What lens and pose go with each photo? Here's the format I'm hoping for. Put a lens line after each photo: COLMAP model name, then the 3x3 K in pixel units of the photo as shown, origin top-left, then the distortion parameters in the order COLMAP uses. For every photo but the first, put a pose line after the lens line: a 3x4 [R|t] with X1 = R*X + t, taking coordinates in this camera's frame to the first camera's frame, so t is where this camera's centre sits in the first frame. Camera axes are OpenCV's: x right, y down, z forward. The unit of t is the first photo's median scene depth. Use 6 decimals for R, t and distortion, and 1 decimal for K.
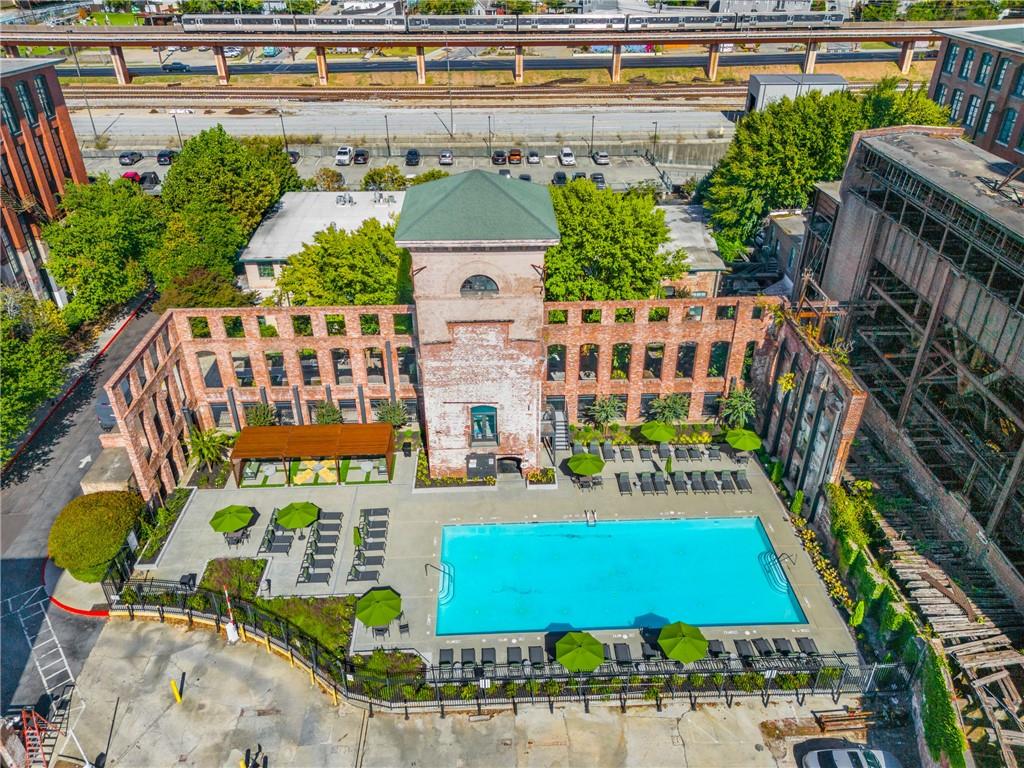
lens RADIAL K [[744.7, 0, 513.4], [0, 744.7, 375.3], [0, 0, 1]] dist [0.071654, -0.066860]
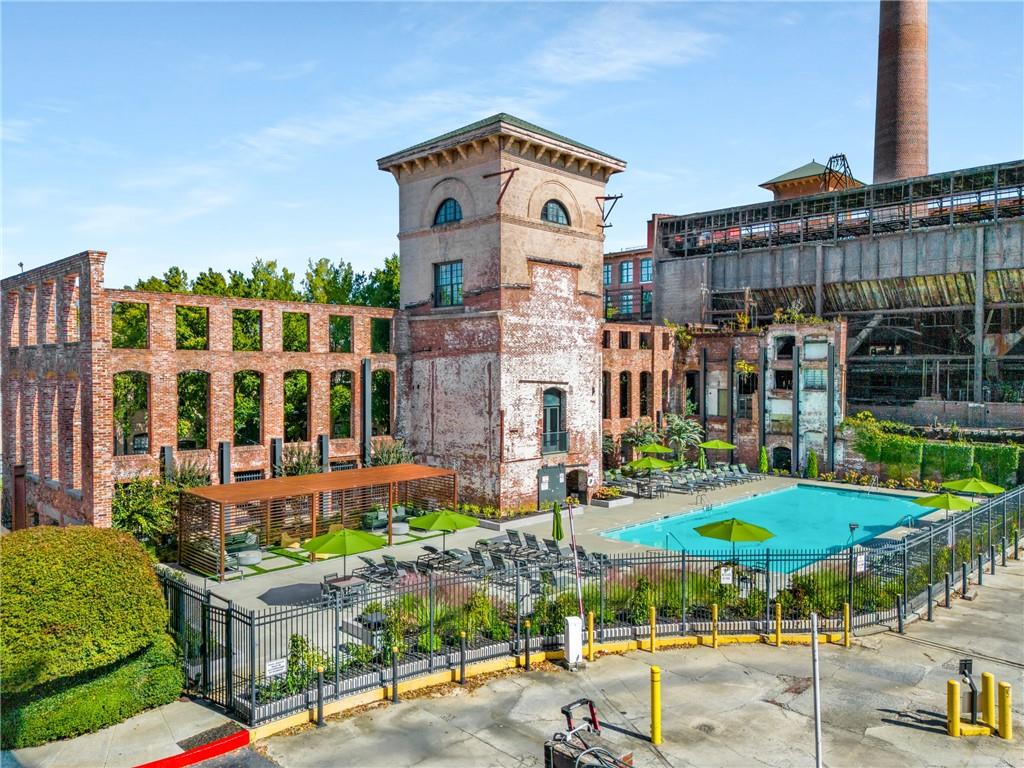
lens RADIAL K [[744.7, 0, 504.5], [0, 744.7, 386.1], [0, 0, 1]] dist [0.071654, -0.066860]
pose [[0.737484, -0.012760, 0.675244, -0.592719], [0.346578, 0.865283, -0.362173, 0.297440], [-0.579655, 0.501121, 0.642555, 0.540712]]
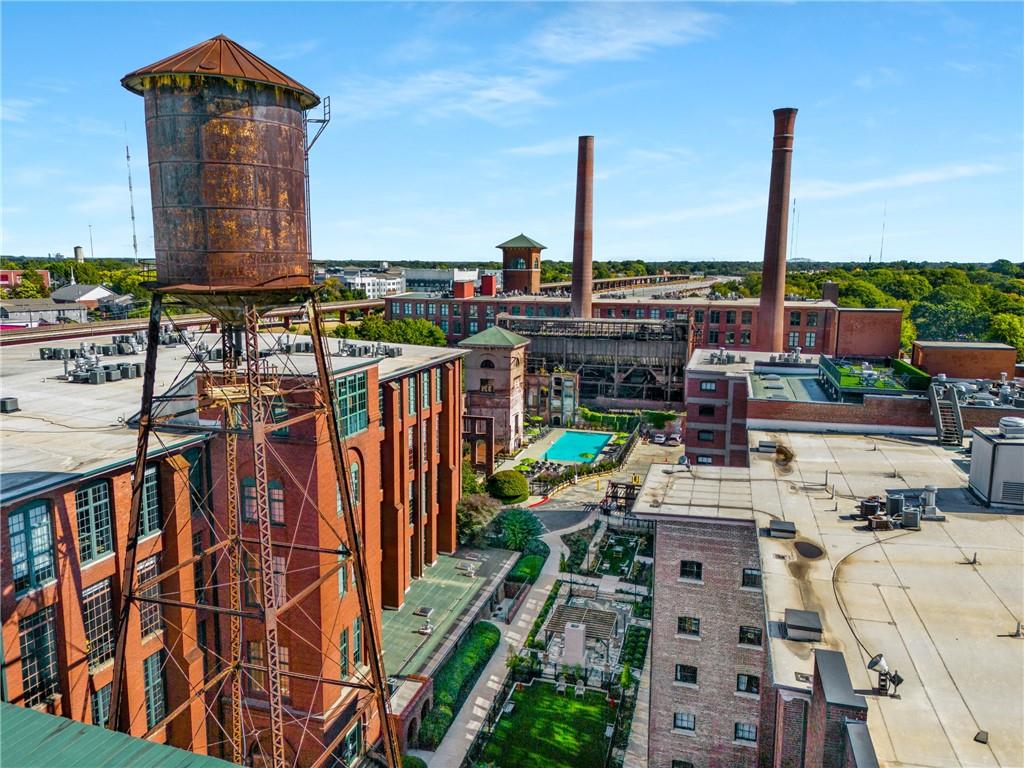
lens RADIAL K [[744.7, 0, 511.0], [0, 744.7, 381.3], [0, 0, 1]] dist [0.071654, -0.066860]
pose [[0.330322, -0.139653, 0.933480, -2.338448], [0.483156, 0.874615, -0.040123, 0.034970], [-0.810832, 0.464270, 0.356379, 0.082547]]
